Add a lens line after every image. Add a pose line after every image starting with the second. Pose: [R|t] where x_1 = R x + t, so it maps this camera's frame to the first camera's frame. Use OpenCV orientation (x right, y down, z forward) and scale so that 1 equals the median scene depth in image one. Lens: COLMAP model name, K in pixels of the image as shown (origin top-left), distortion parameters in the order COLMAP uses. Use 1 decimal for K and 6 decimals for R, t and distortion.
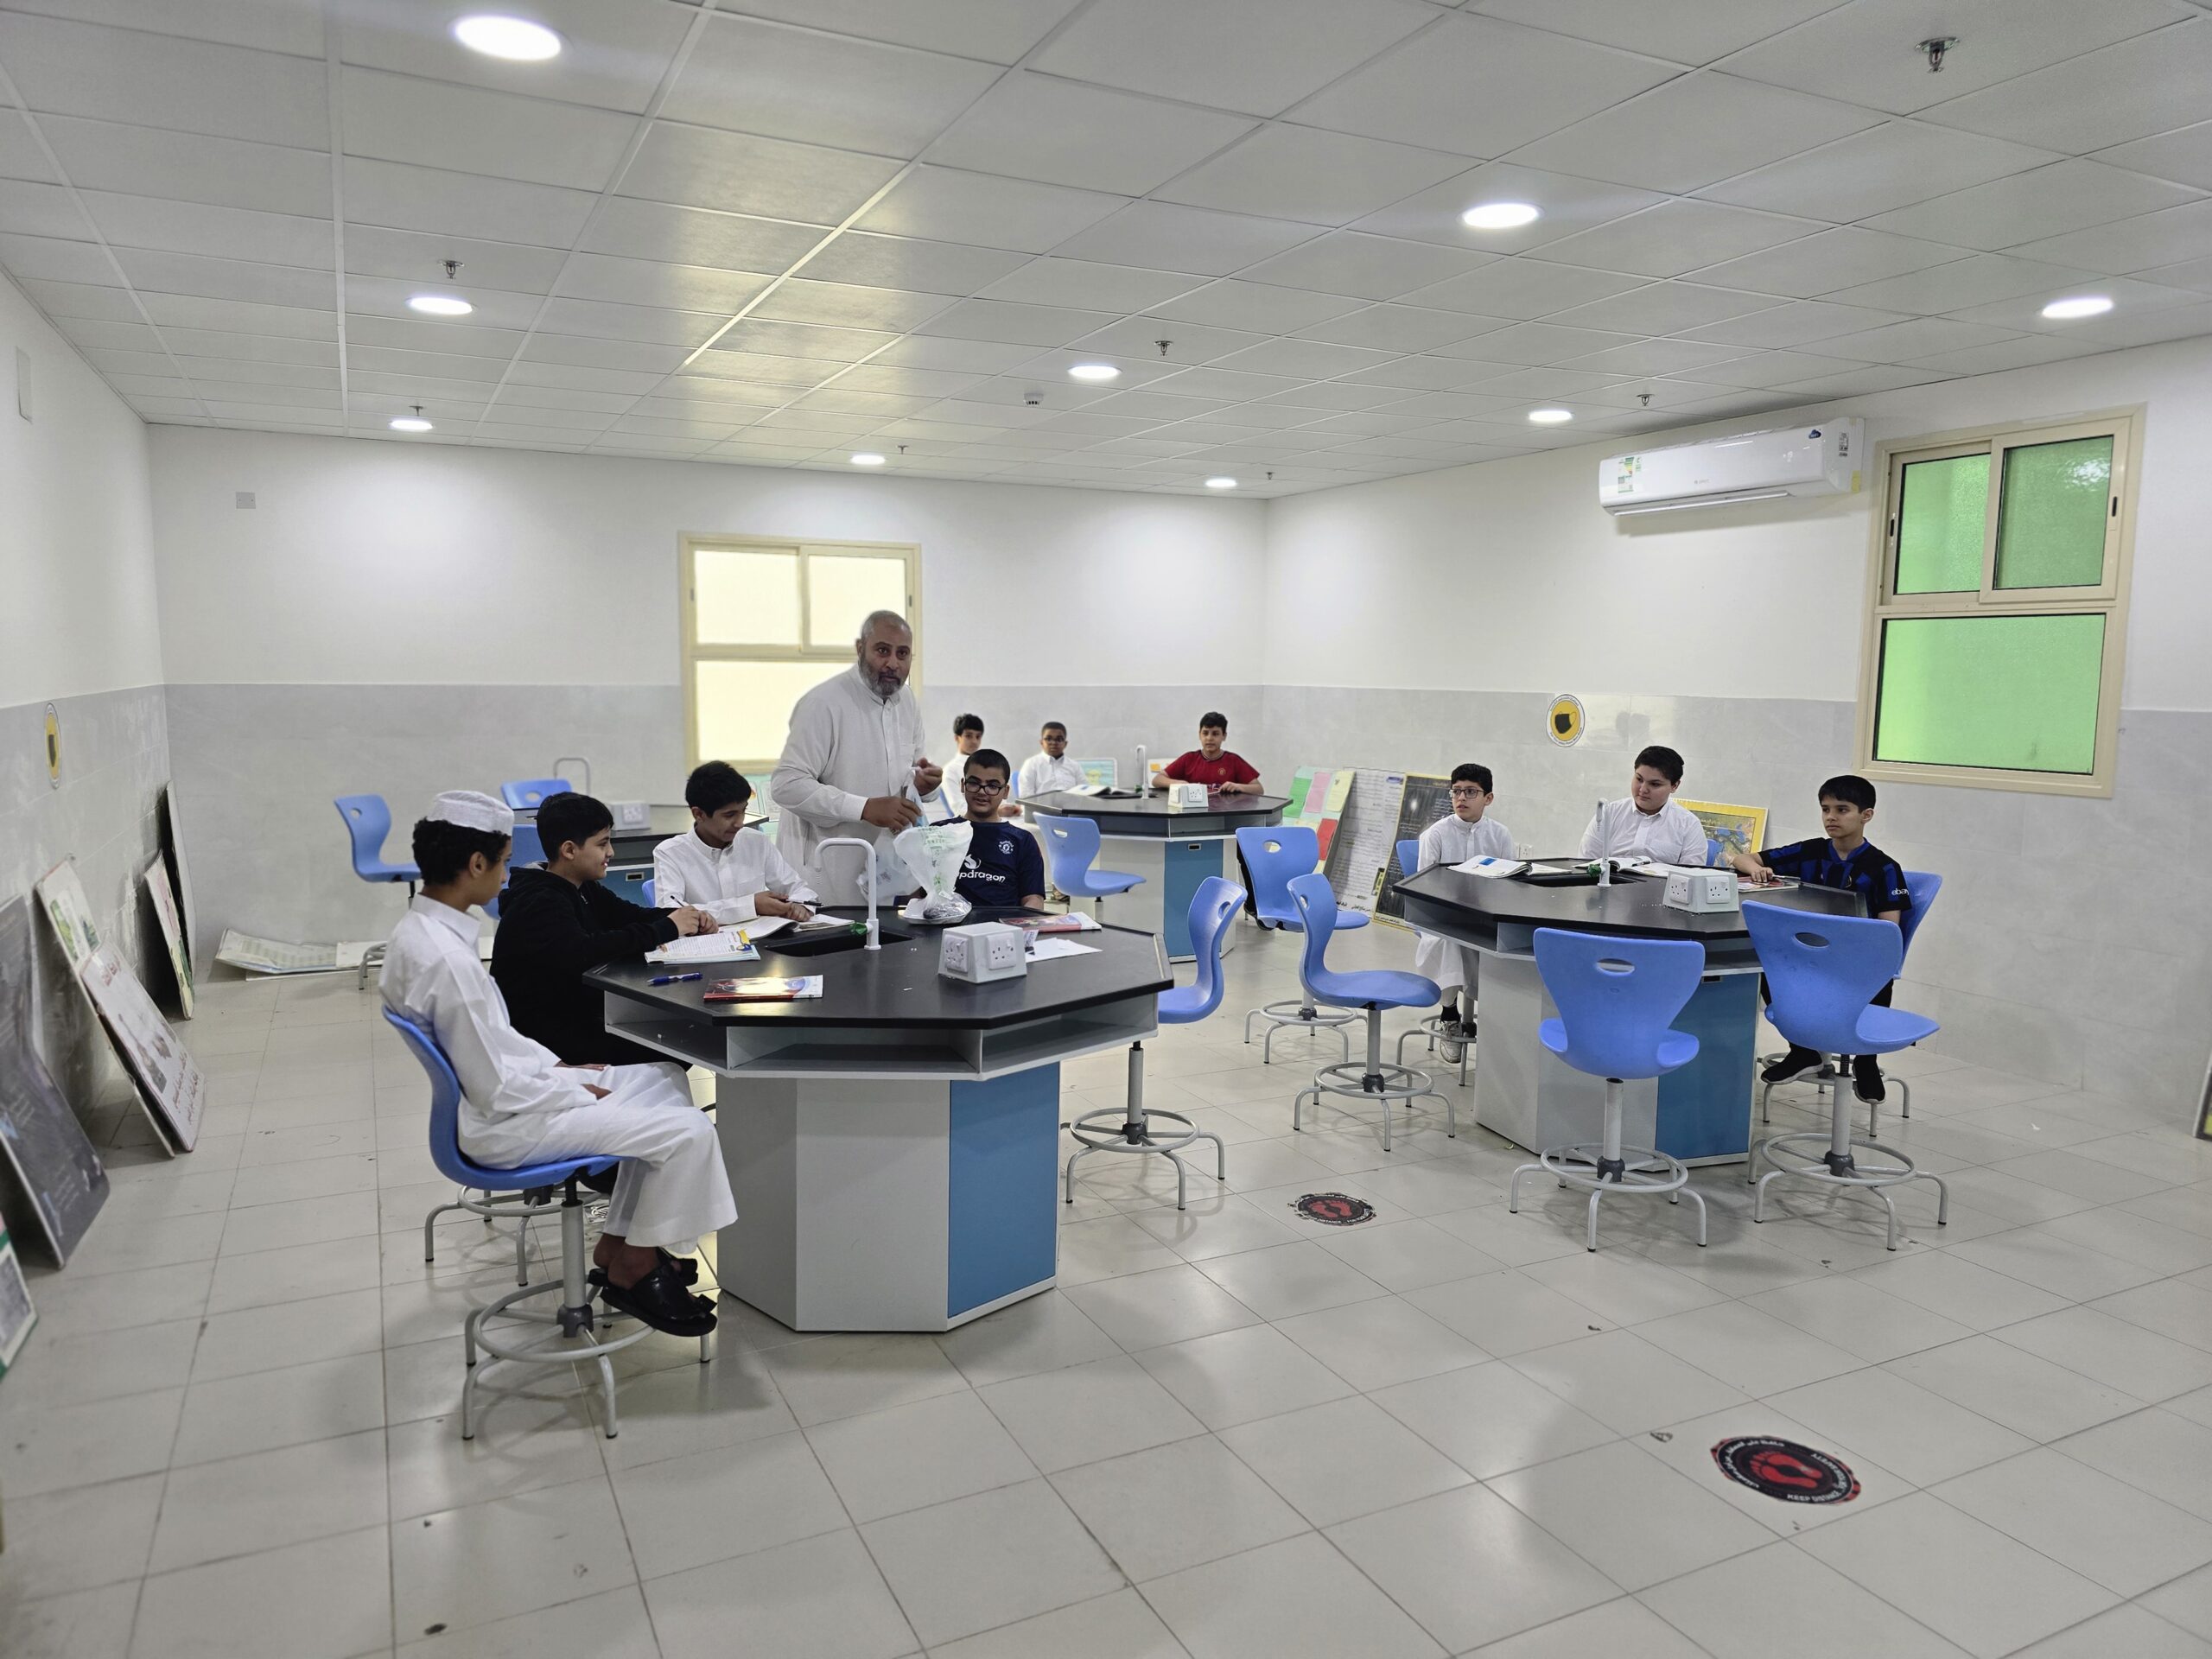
lens RADIAL K [[1479.6, 0, 1086.9], [0, 1479.6, 817.7], [0, 0, 1]] dist [0.060980, -0.056665]
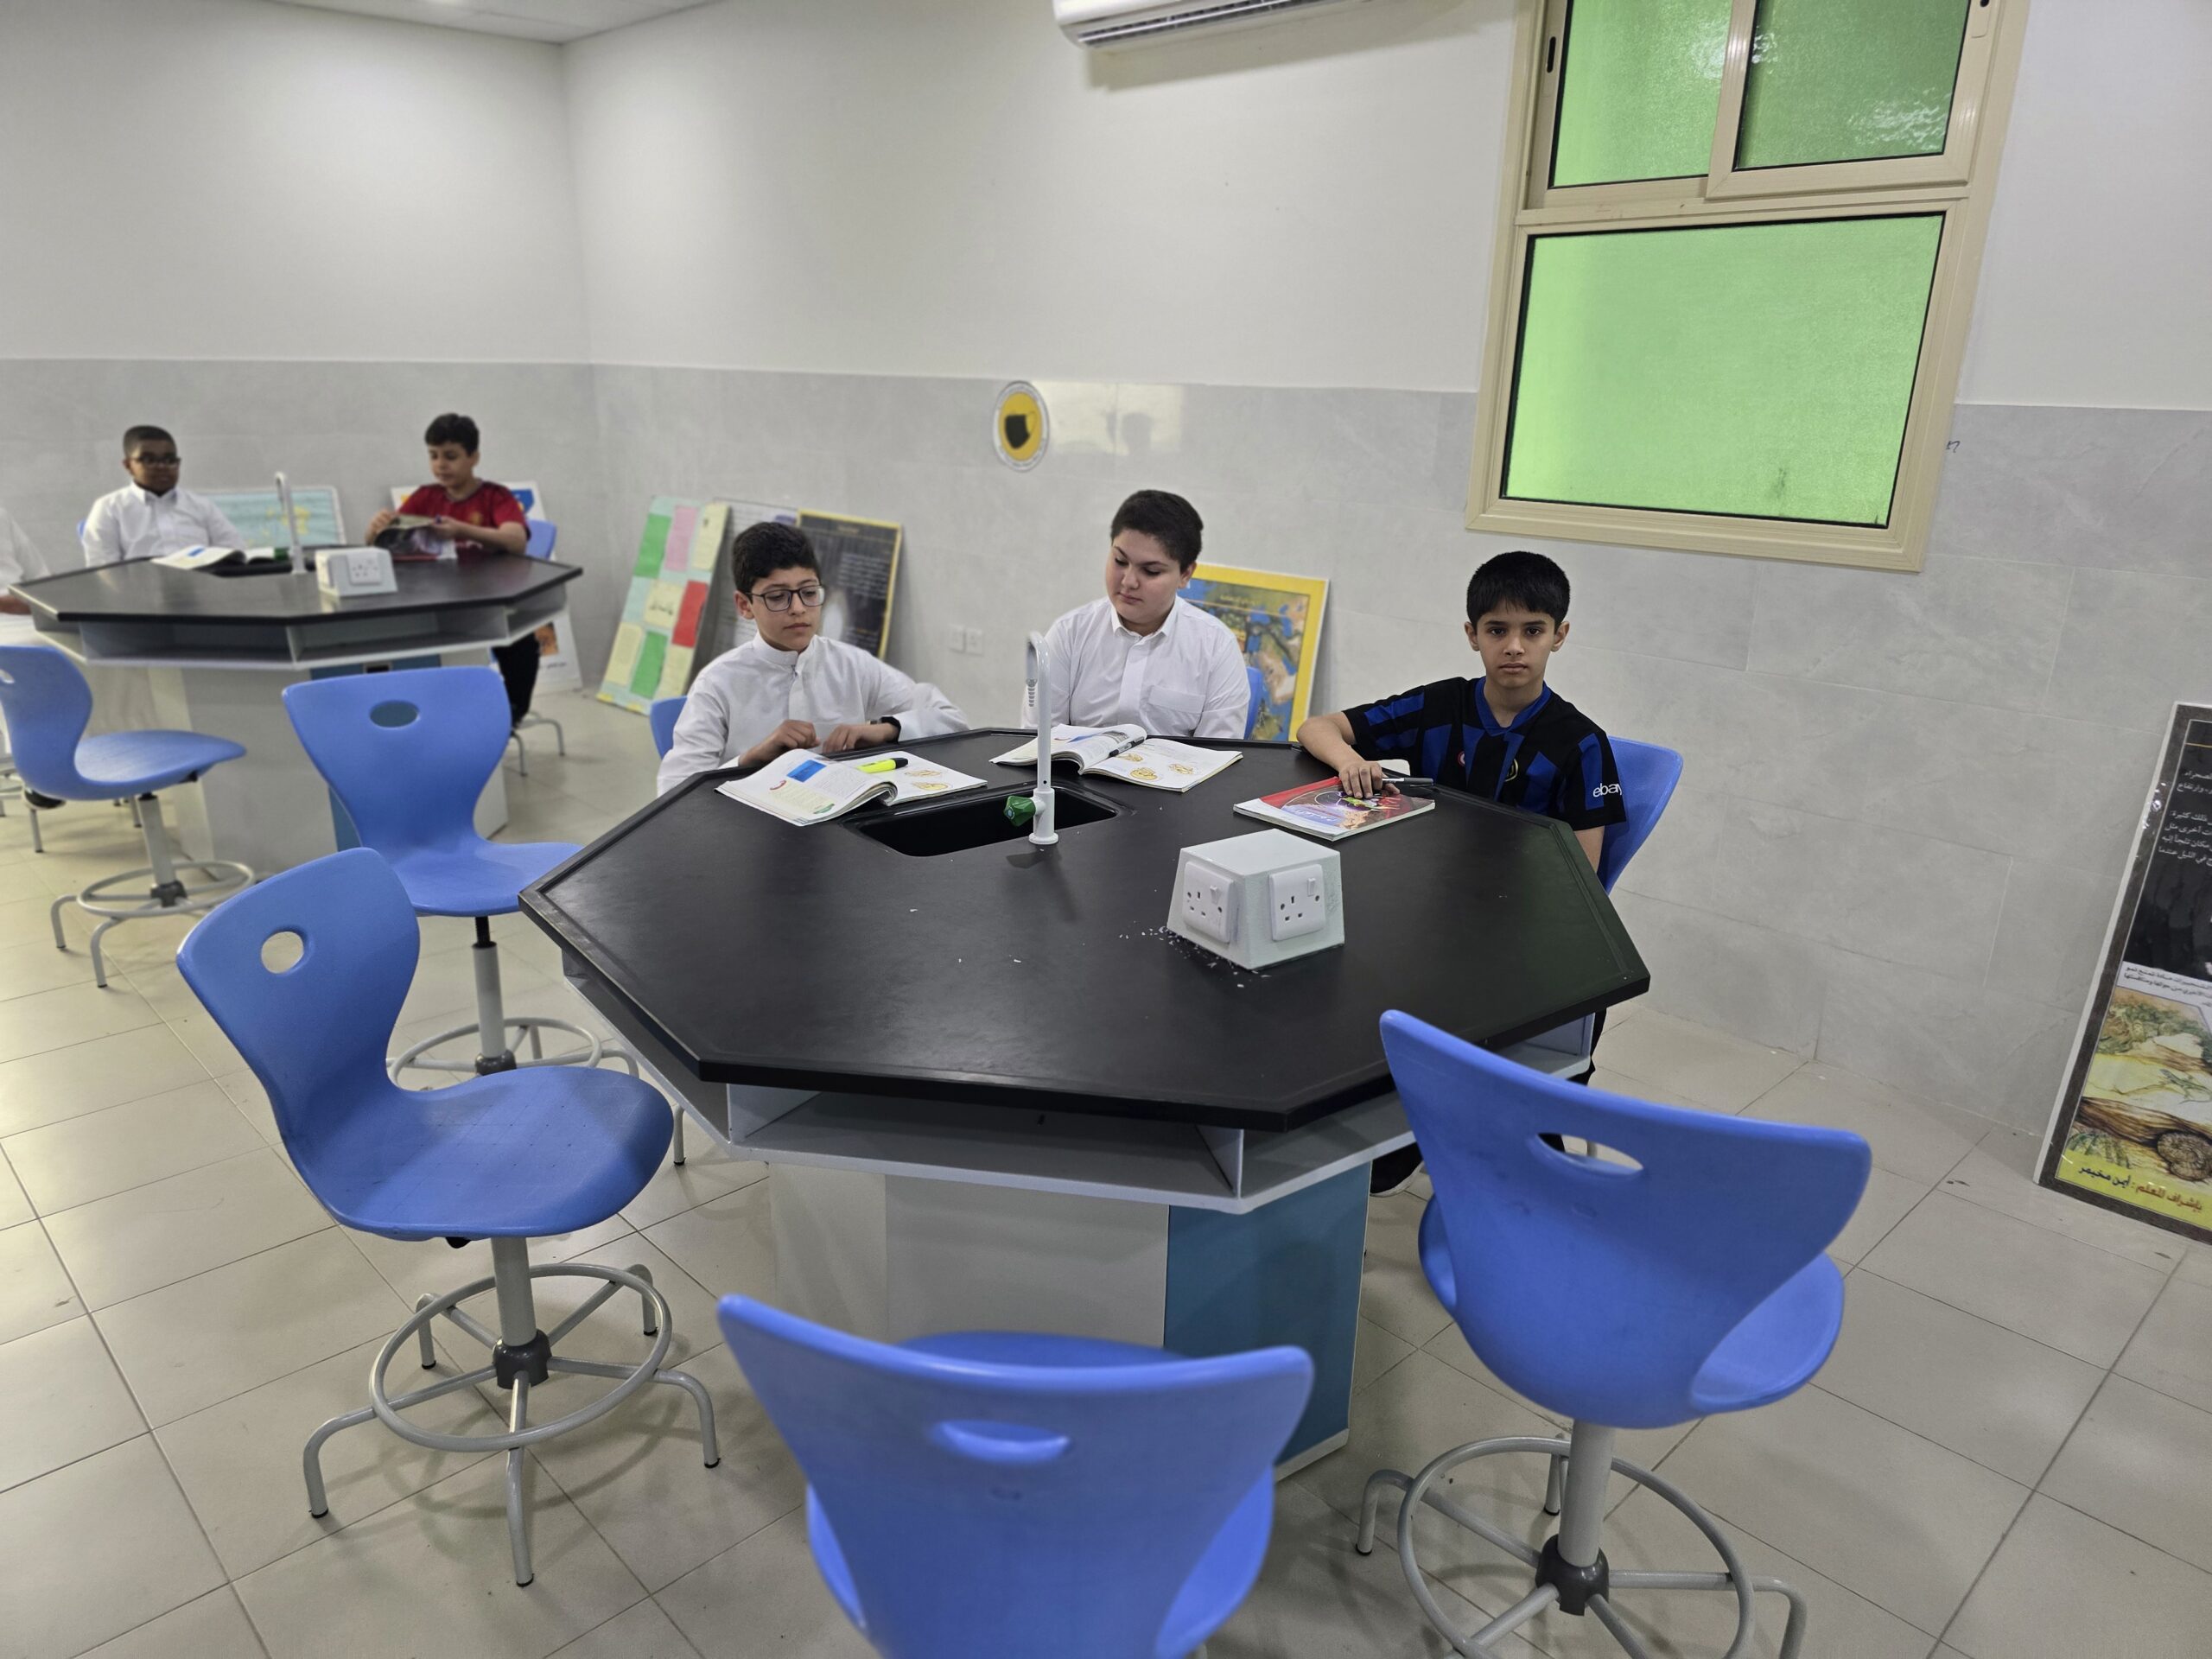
lens RADIAL K [[1479.6, 0, 1090.4], [0, 1479.6, 849.5], [0, 0, 1]] dist [0.060980, -0.056665]
pose [[0.950518, -0.092519, 0.296574, 0.205223], [0.025981, 0.974956, 0.220876, -0.040380], [-0.309582, -0.202241, 0.929117, 0.525174]]
